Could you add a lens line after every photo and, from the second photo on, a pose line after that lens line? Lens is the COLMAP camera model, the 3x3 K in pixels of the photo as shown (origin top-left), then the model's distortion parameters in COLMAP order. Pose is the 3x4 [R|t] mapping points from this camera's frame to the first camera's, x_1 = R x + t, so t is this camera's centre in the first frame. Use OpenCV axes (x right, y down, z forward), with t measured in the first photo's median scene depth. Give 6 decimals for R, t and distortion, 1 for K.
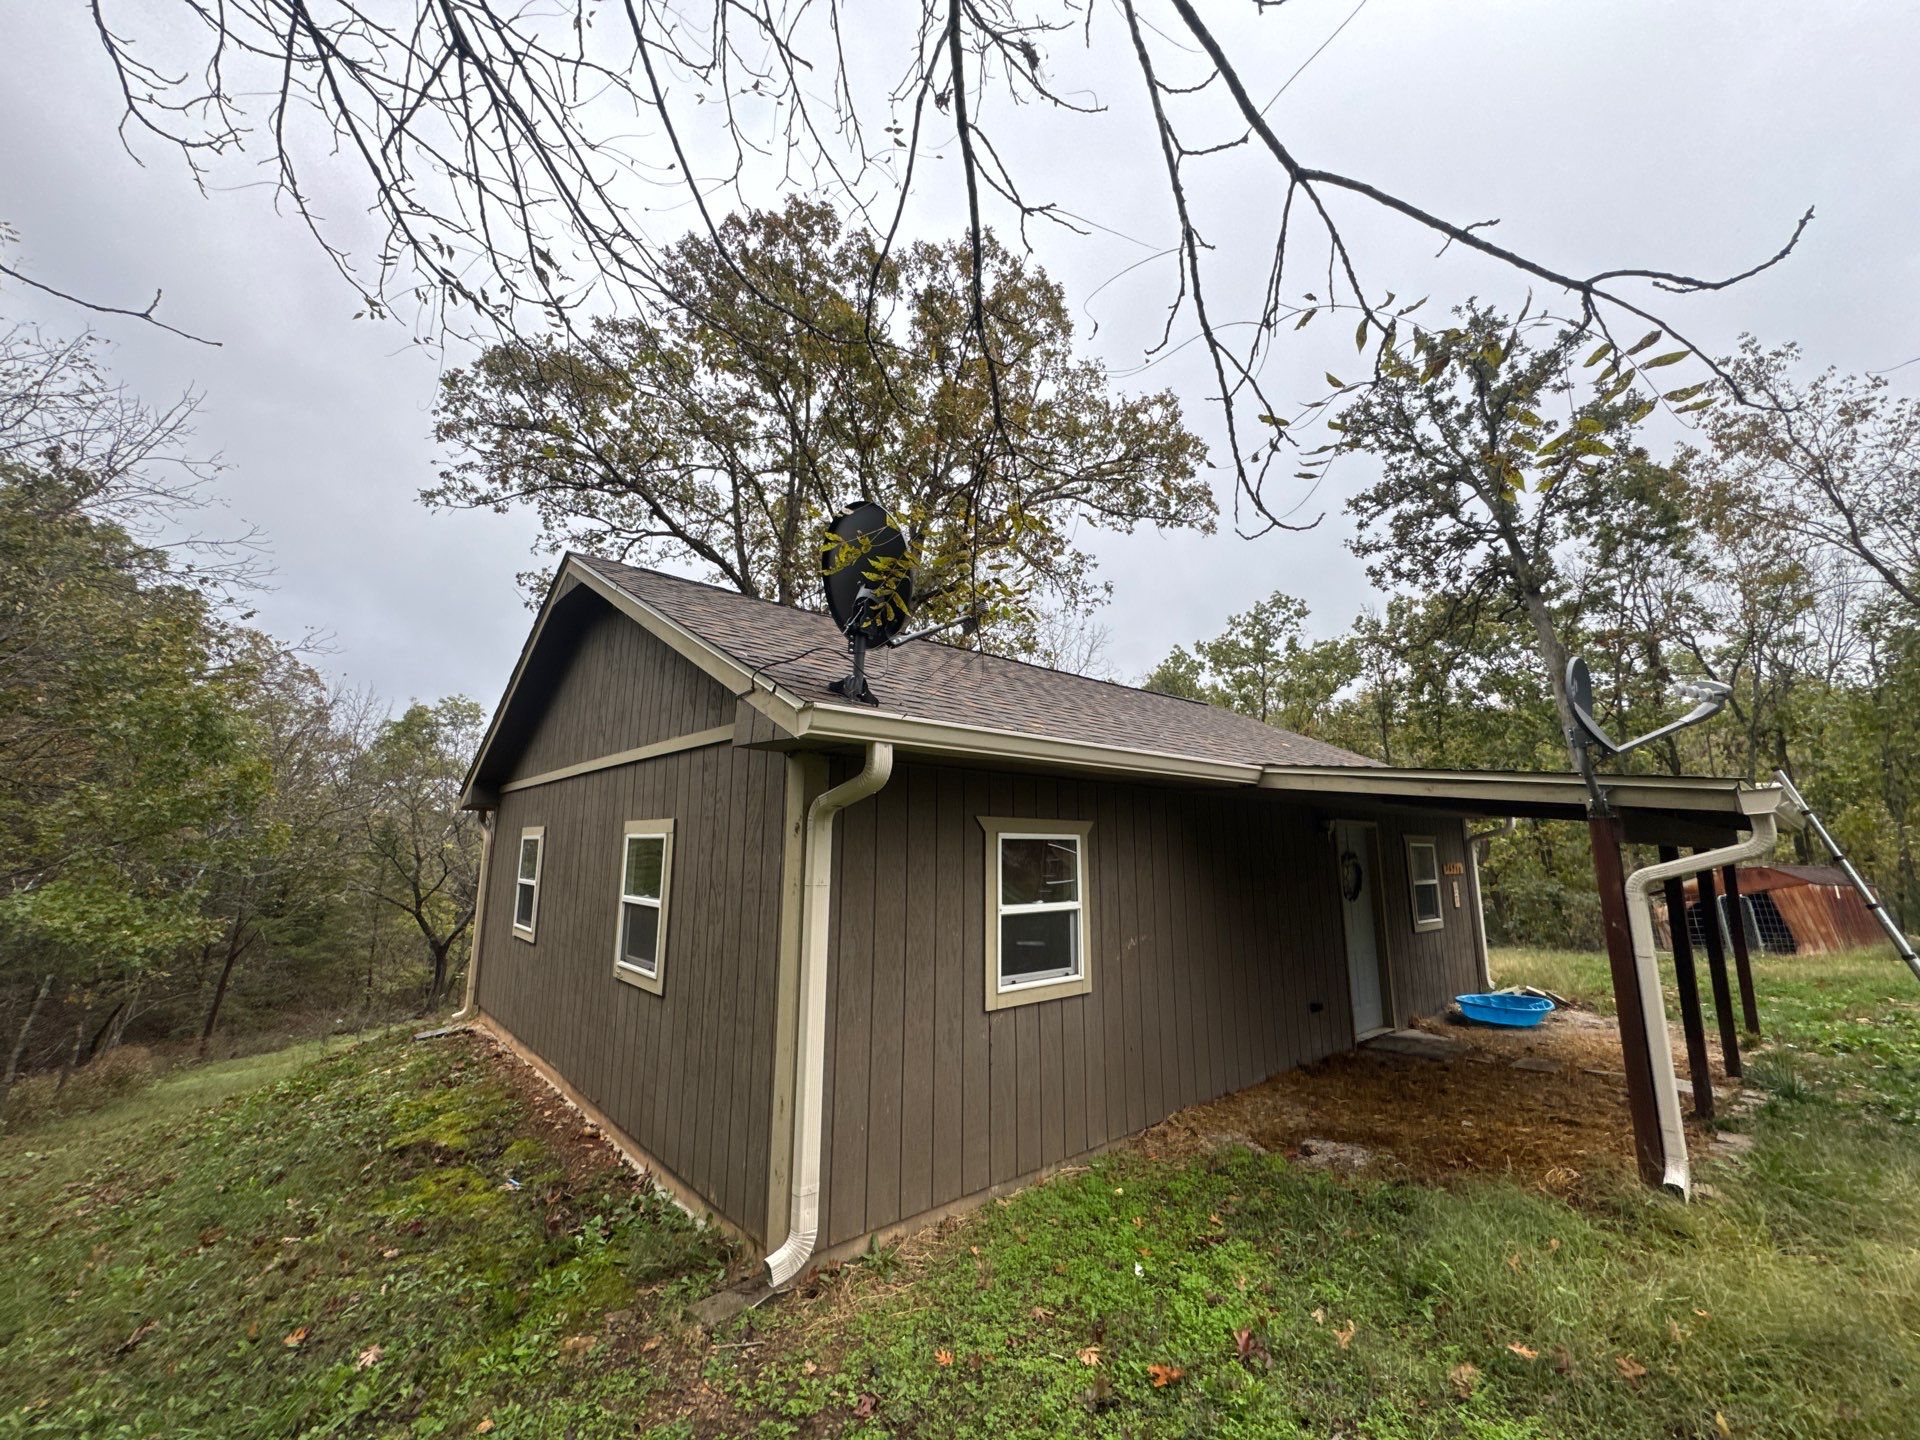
lens RADIAL K [[765.5, 0, 972.9], [0, 765.5, 723.1], [0, 0, 1]] dist [-0.001514, 0.000795]
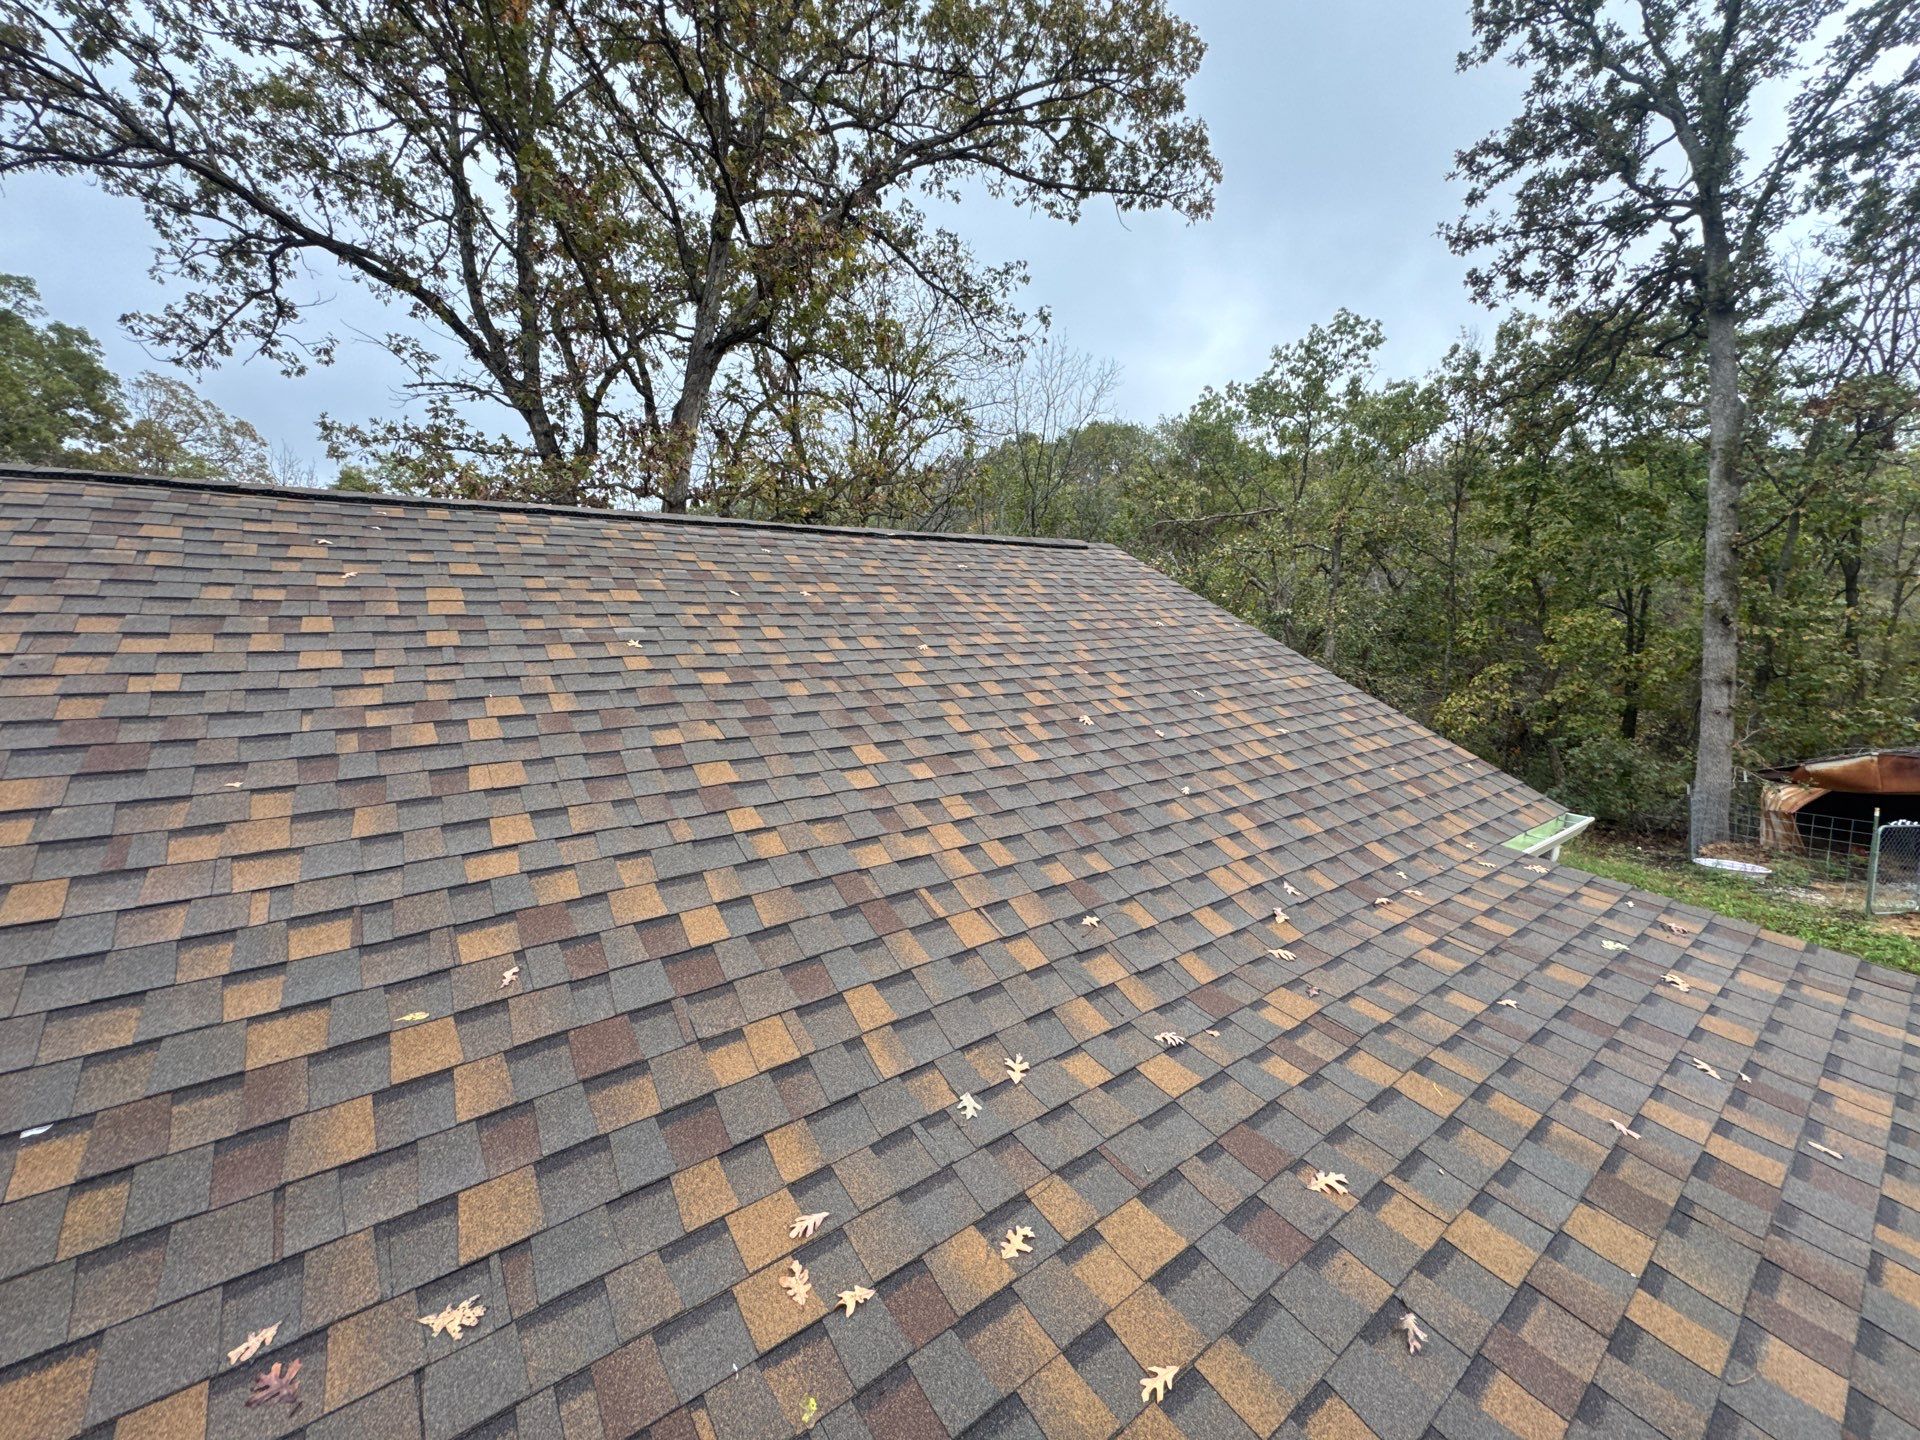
lens RADIAL K [[765.5, 0, 972.9], [0, 765.5, 723.1], [0, 0, 1]] dist [-0.001514, 0.000795]
pose [[0.996932, 0.022975, -0.074824, 0.140152], [0.002673, 0.945398, 0.325906, -0.048044], [0.078226, -0.325107, 0.942436, 0.203153]]
